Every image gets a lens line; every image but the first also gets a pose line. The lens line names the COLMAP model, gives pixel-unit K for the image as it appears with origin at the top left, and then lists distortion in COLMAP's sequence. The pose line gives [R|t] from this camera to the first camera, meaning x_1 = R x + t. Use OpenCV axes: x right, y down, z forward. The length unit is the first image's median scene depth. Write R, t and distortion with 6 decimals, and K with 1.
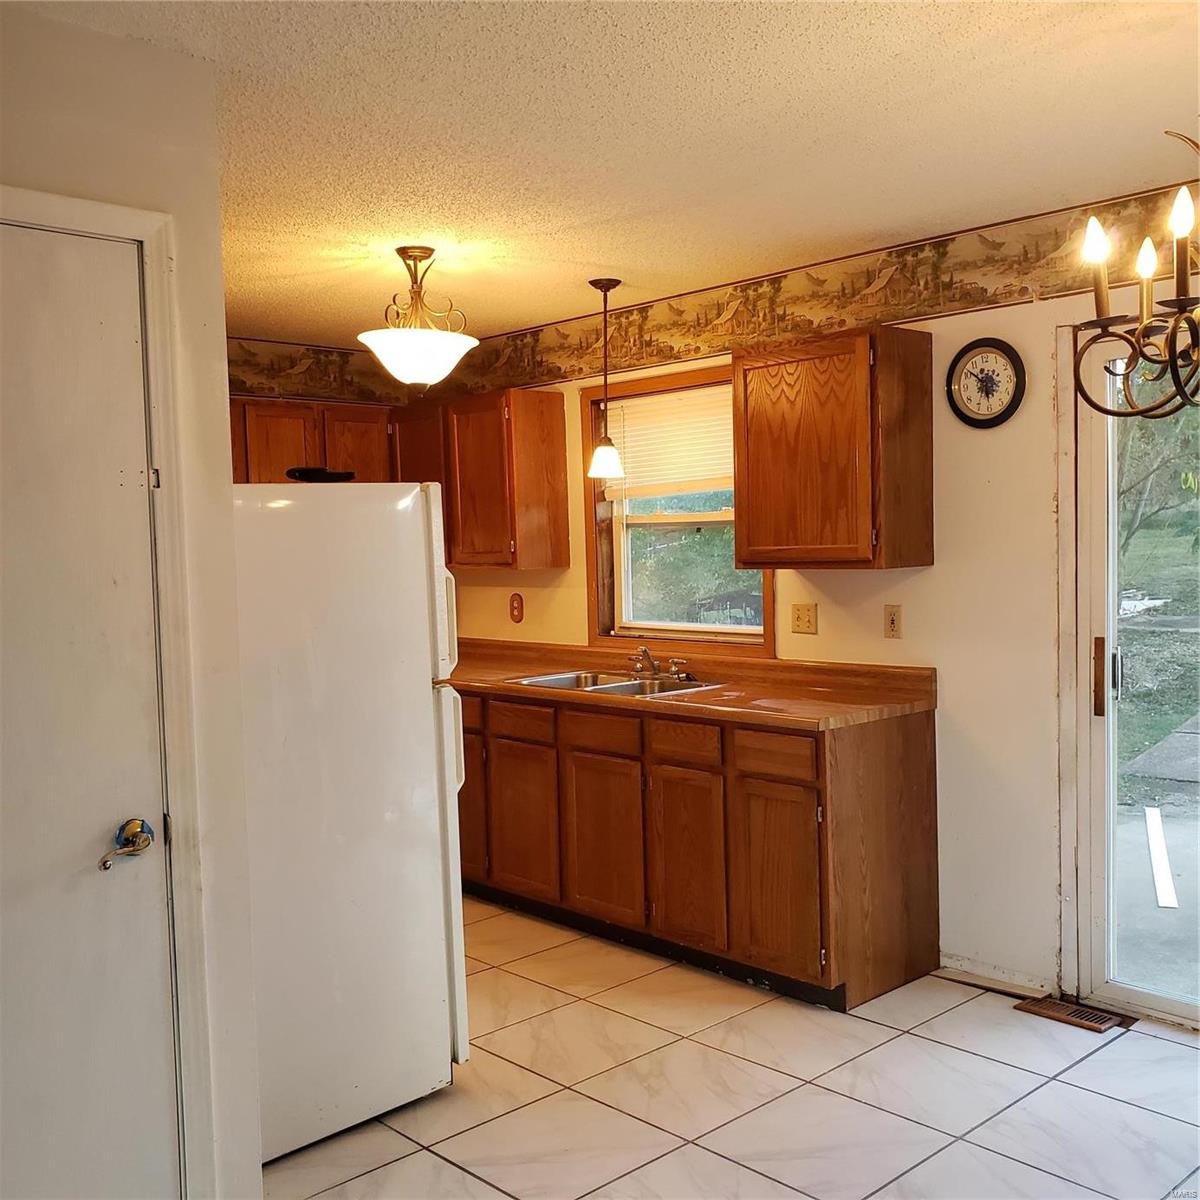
lens RADIAL K [[1231.2, 0, 600.0], [0, 1231.2, 600.0], [0, 0, 1]] dist [0.003098, 0.006920]
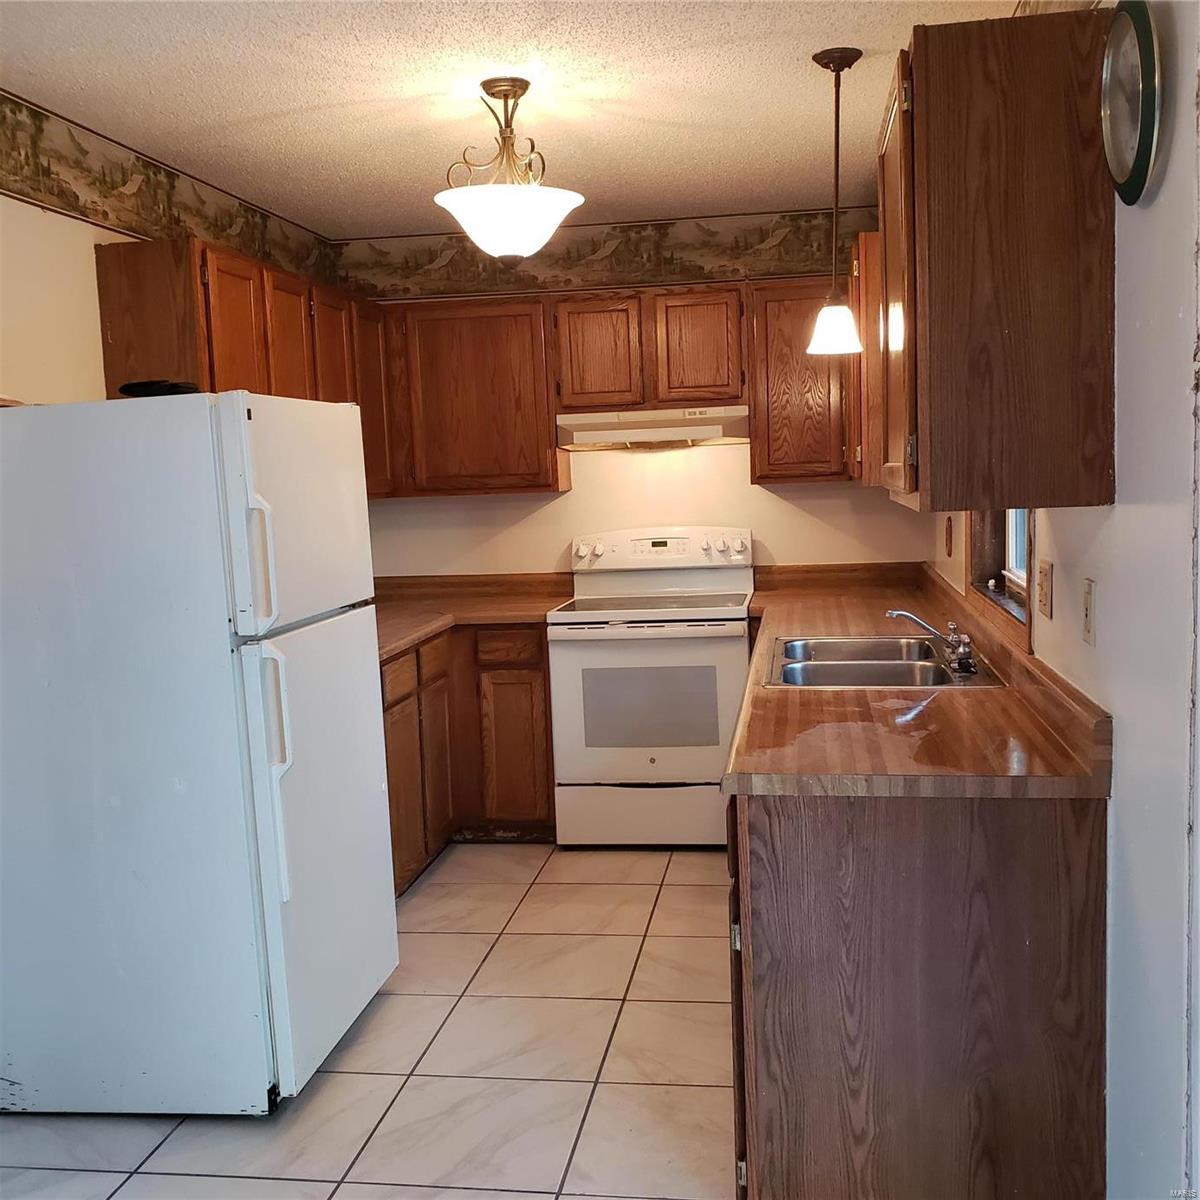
lens RADIAL K [[1231.2, 0, 600.0], [0, 1231.2, 600.0], [0, 0, 1]] dist [0.003098, 0.006920]
pose [[0.612634, 0.083543, -0.785939, 0.530719], [-0.009364, 0.995095, 0.098476, -0.037102], [0.790312, -0.052971, 0.610411, 0.548442]]
